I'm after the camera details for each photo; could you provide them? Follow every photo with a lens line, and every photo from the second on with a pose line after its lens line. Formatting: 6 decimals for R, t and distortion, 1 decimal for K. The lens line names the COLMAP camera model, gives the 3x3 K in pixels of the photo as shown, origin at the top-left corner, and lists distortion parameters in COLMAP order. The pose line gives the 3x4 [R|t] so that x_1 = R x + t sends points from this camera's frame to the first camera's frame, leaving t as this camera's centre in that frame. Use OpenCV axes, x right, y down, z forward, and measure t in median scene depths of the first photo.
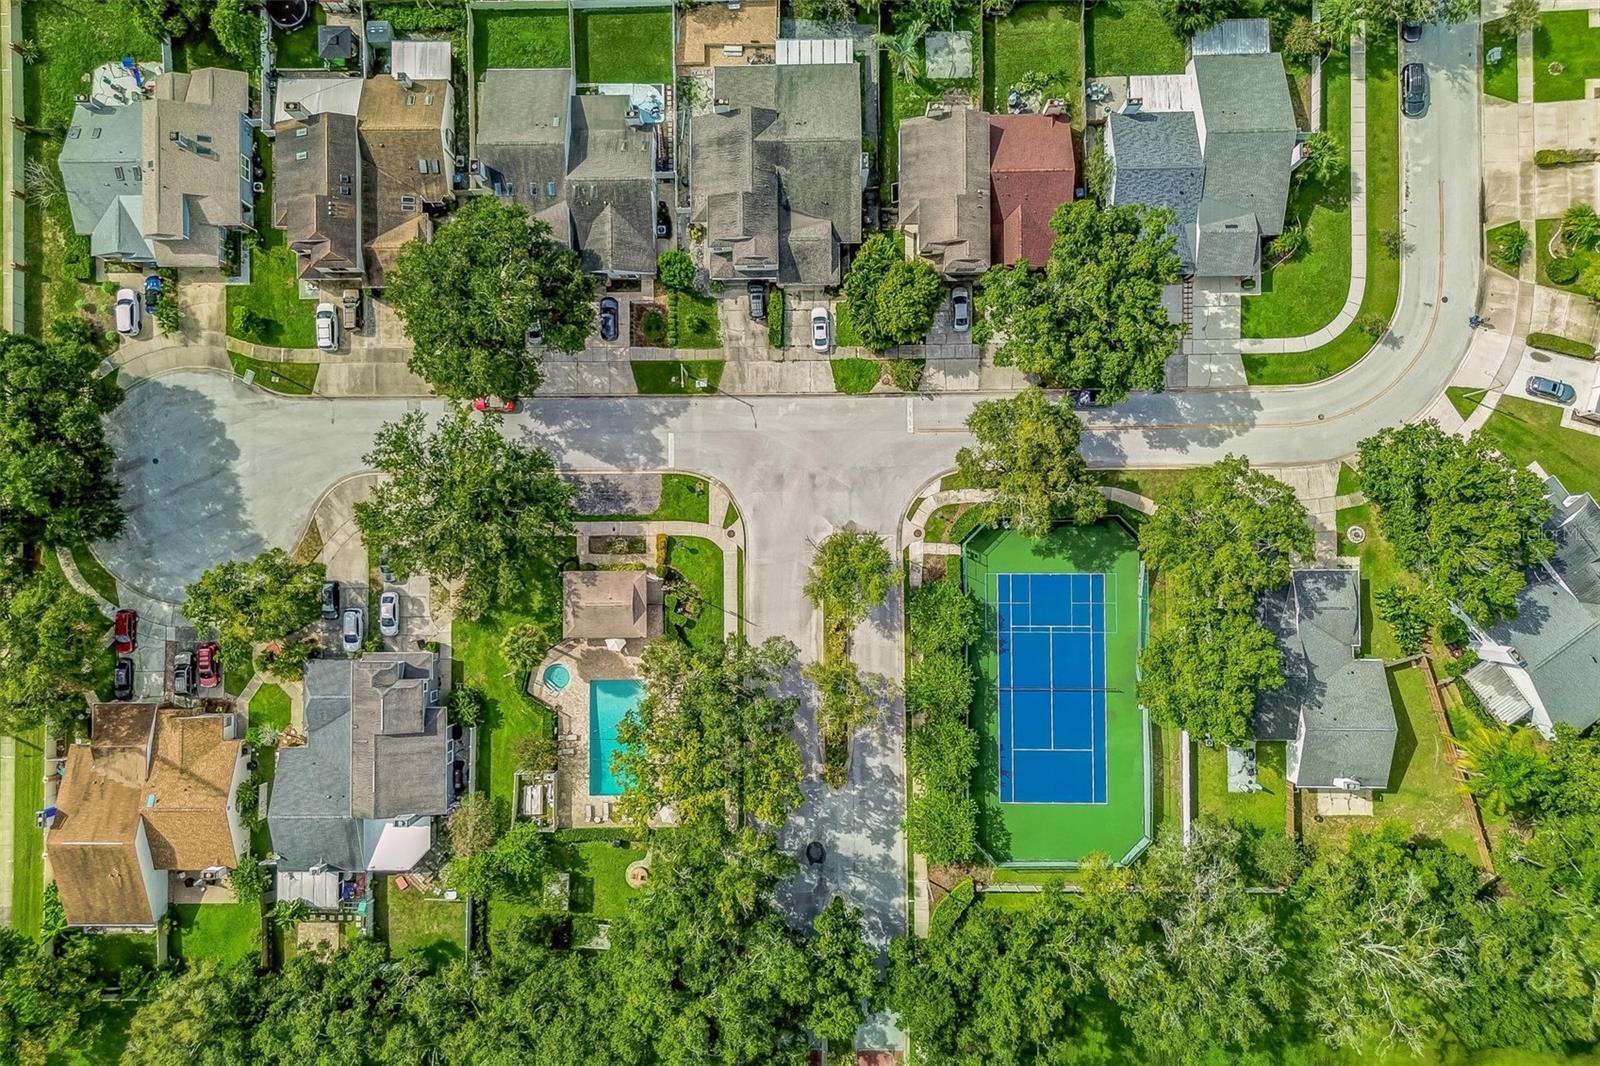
lens RADIAL K [[1115.3, 0, 797.6], [0, 1115.3, 548.0], [0, 0, 1]] dist [0.034883, -0.000634]
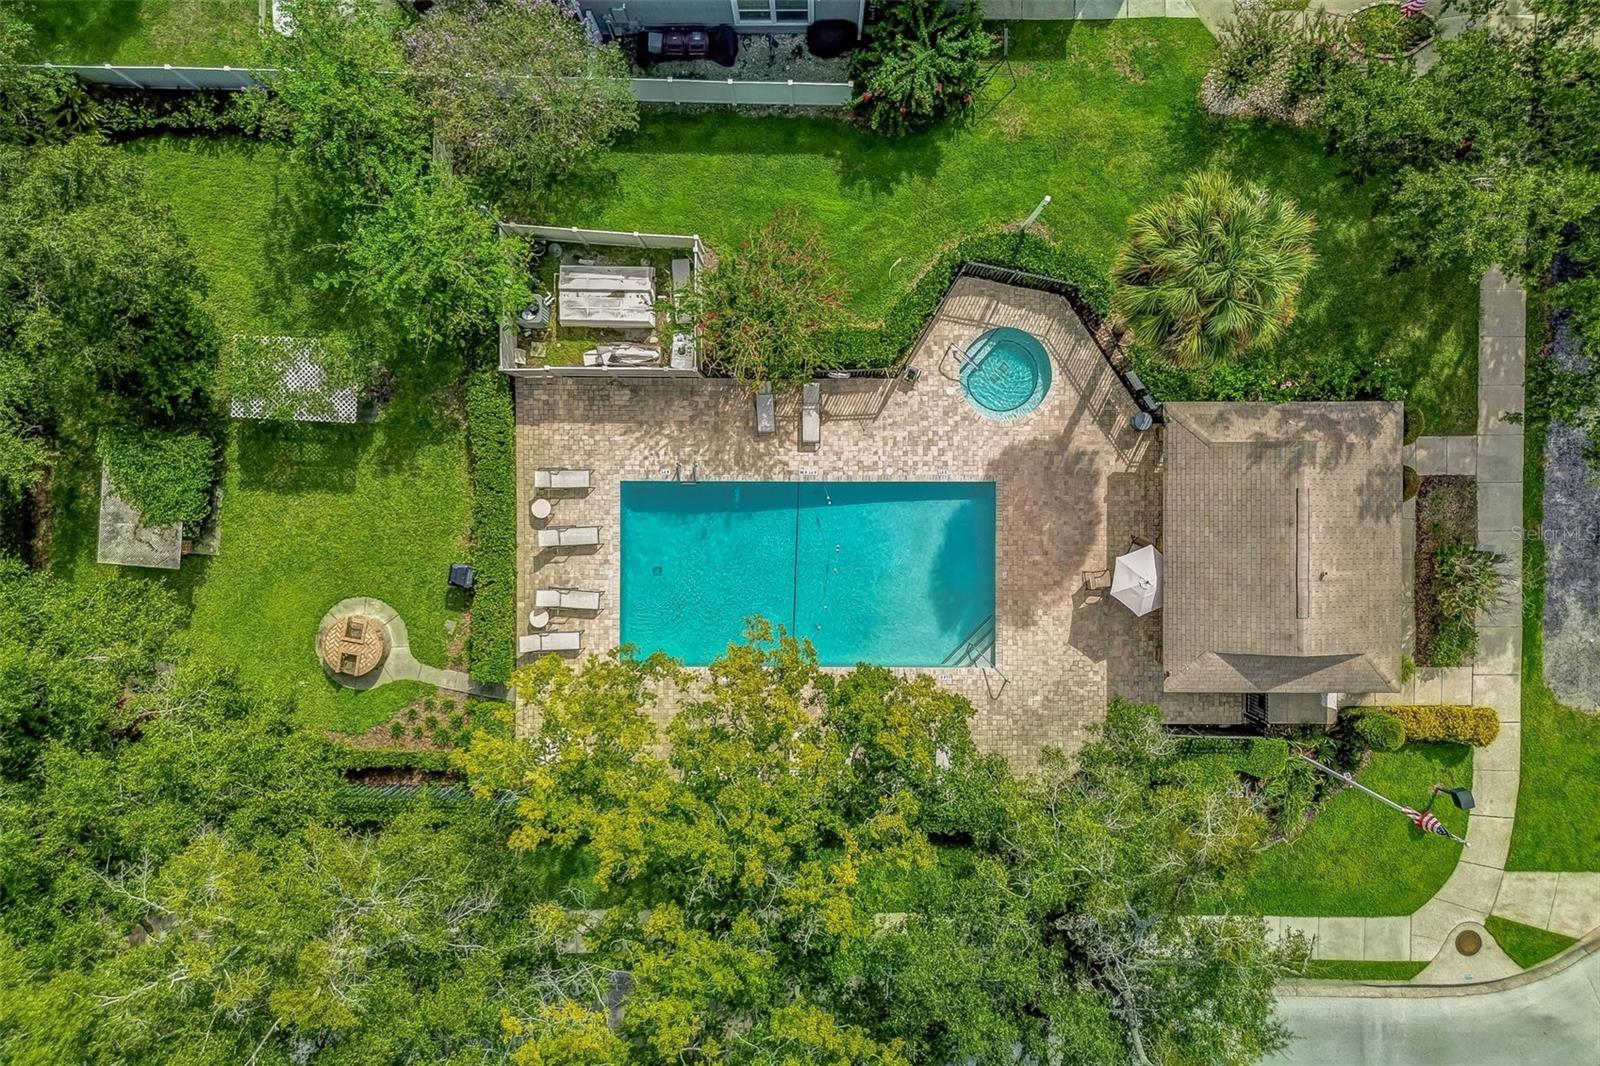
lens RADIAL K [[1115.3, 0, 800.5], [0, 1115.3, 530.3], [0, 0, 1]] dist [0.034883, -0.000634]
pose [[-0.006435, 0.999473, 0.031826, -0.183067], [-0.999440, -0.007474, 0.032609, 0.162495], [0.032829, -0.031598, 0.998961, 0.698186]]
